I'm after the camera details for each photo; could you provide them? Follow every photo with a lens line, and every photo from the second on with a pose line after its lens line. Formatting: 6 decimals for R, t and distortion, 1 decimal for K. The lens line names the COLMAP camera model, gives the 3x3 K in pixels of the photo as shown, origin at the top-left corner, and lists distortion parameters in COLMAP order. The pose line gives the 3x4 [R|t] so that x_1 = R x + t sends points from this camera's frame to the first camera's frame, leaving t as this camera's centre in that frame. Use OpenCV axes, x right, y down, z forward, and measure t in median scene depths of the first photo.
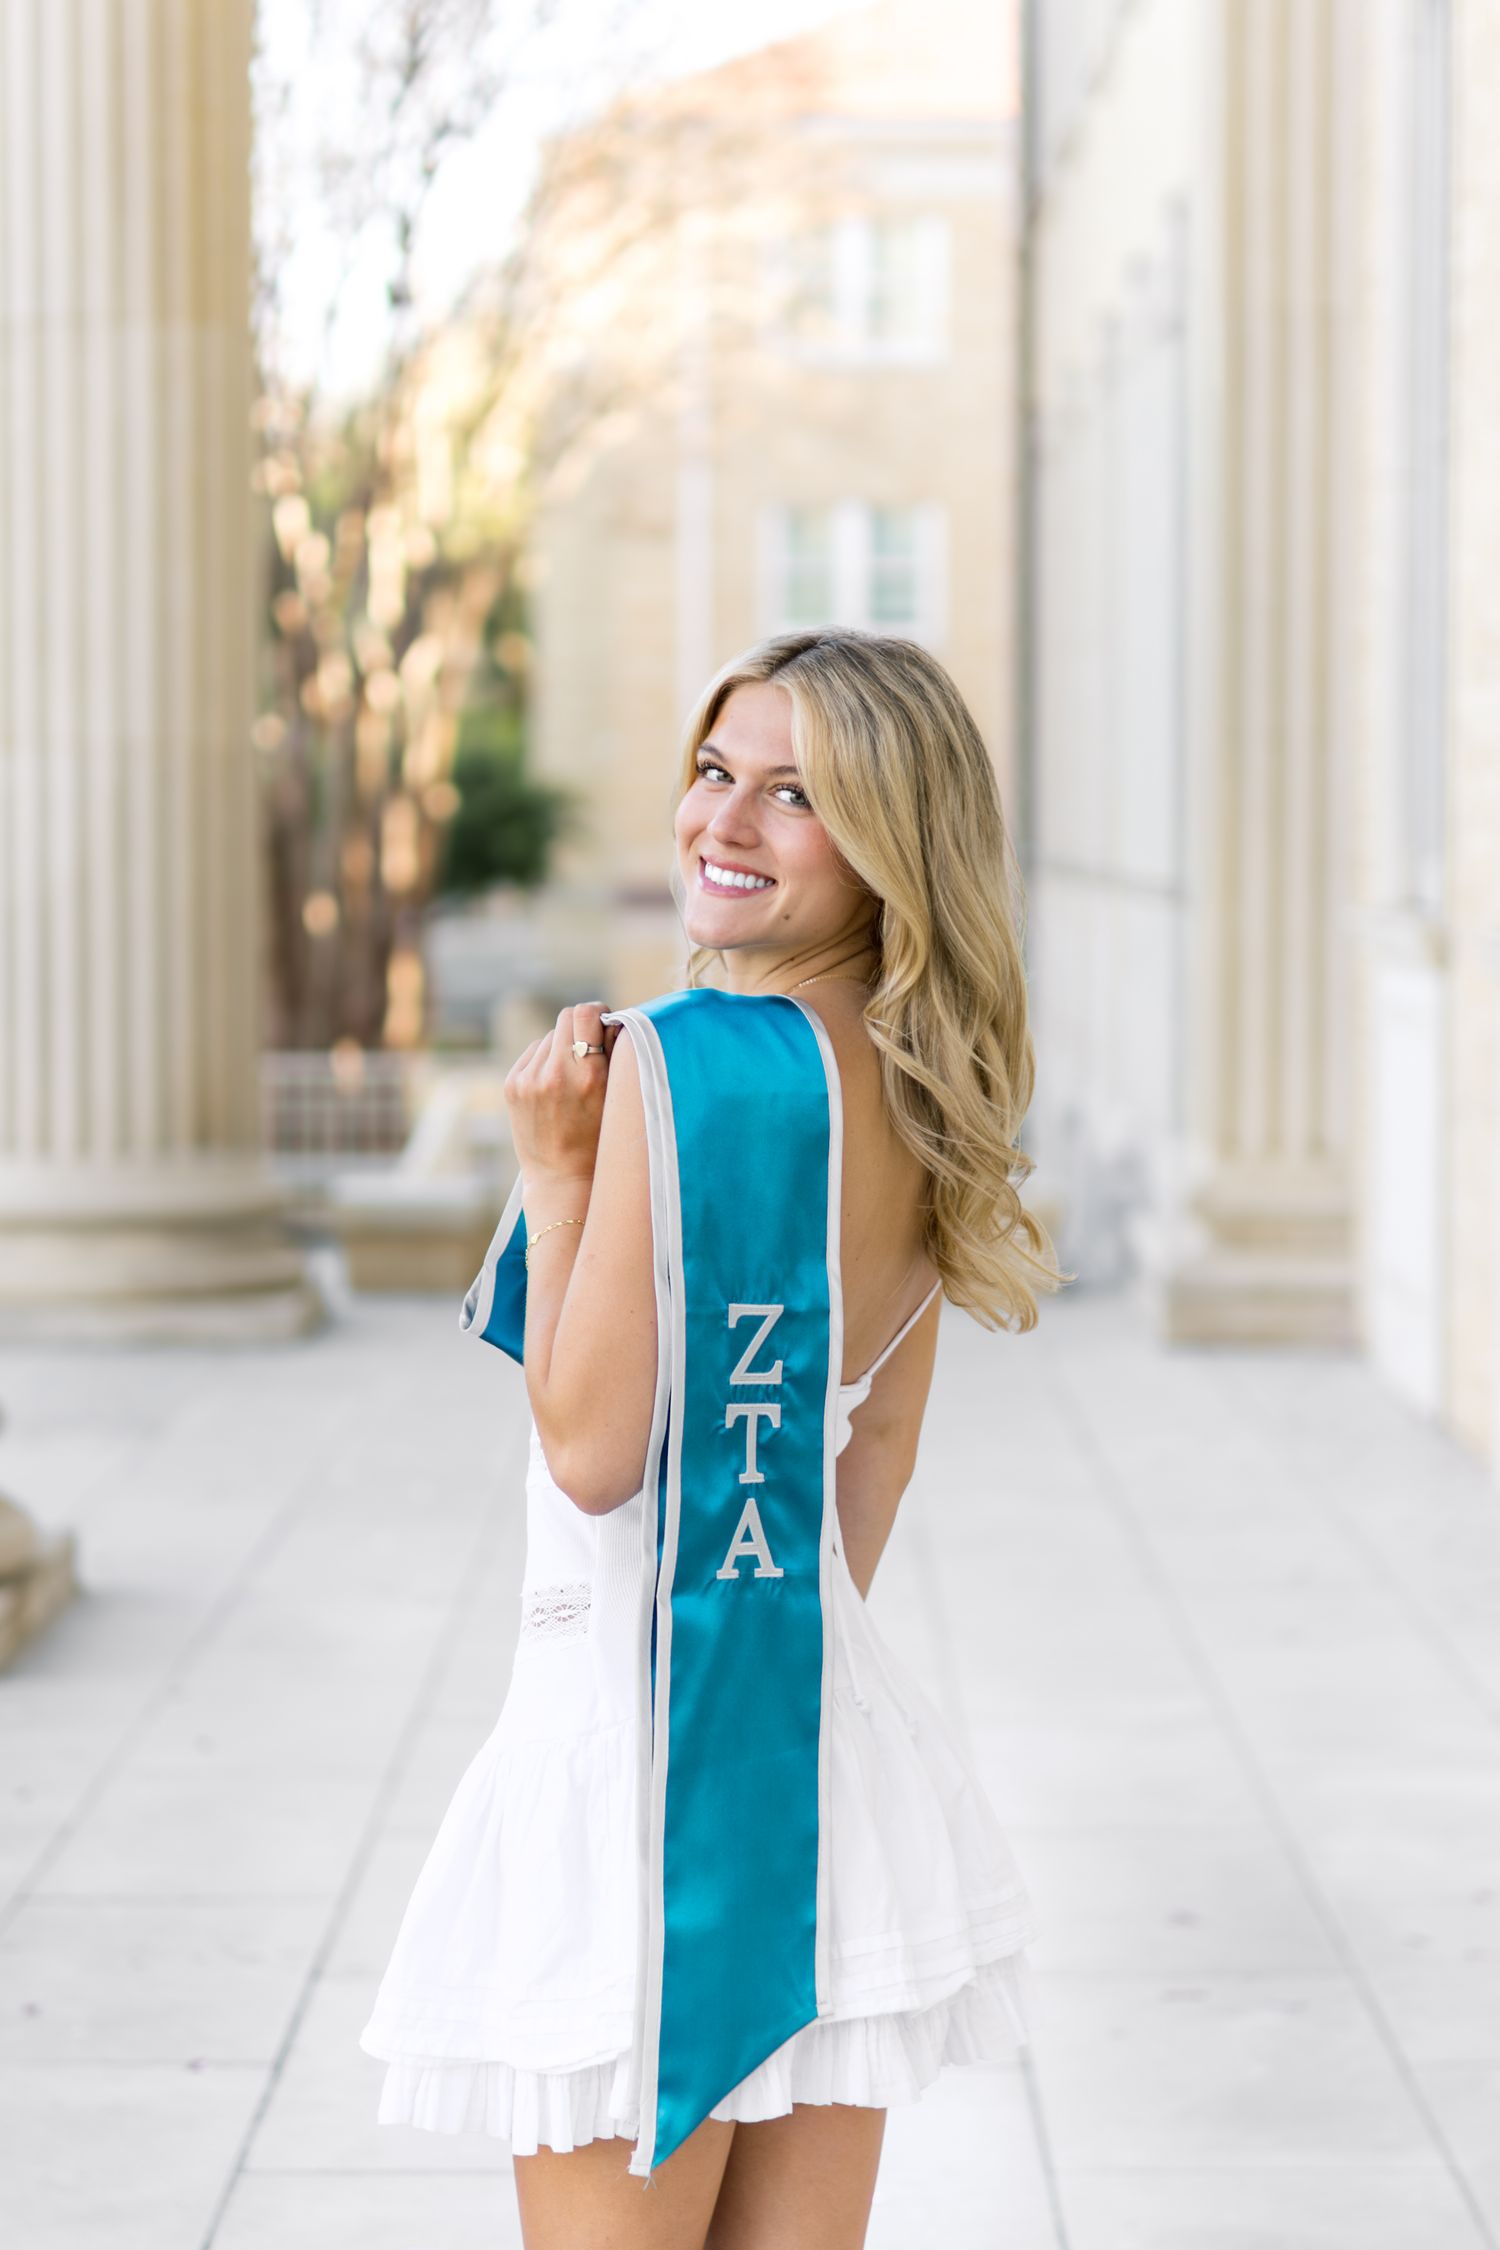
lens RADIAL K [[5228.8, 0, 807.7], [0, 5228.8, 1122.0], [0, 0, 1]] dist [-0.023555, 8.694383]
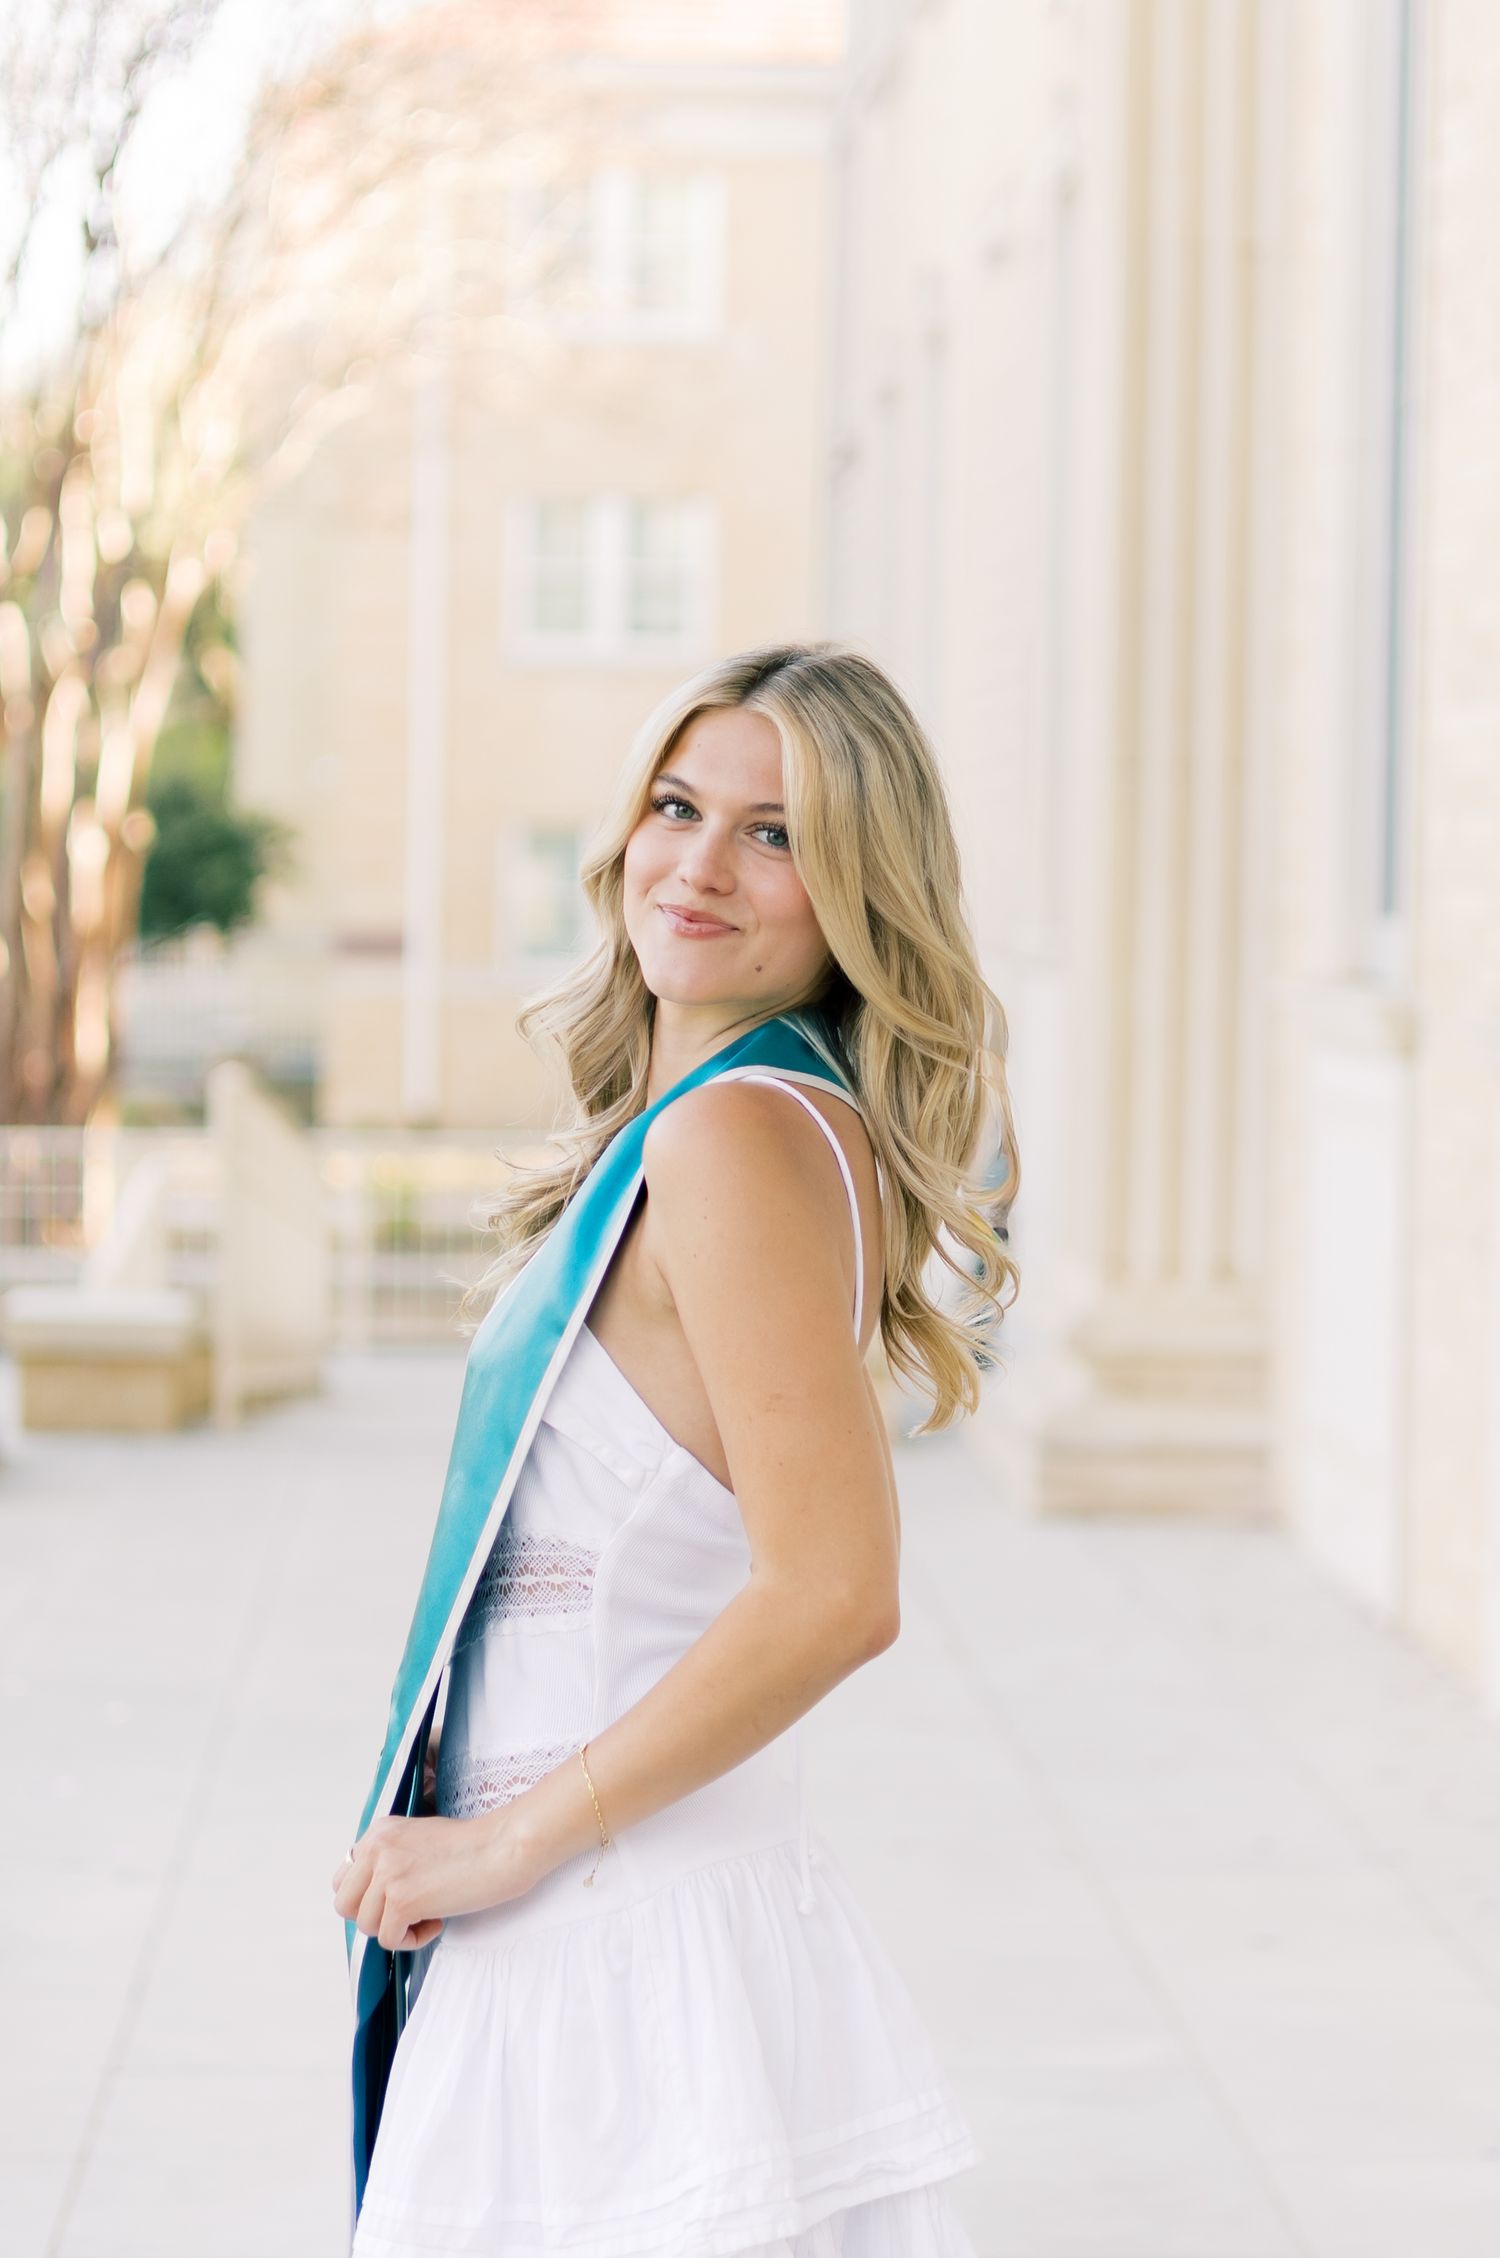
lens RADIAL K [[5208.1, 0, 750.0], [0, 5208.1, 1129.0], [0, 0, 1]] dist [-0.035608, 1.152167]
pose [[0.998723, 0.006519, 0.050101, -0.013663], [-0.006302, 0.999970, -0.004489, -0.010670], [-0.050129, 0.004168, 0.998734, 0.157016]]
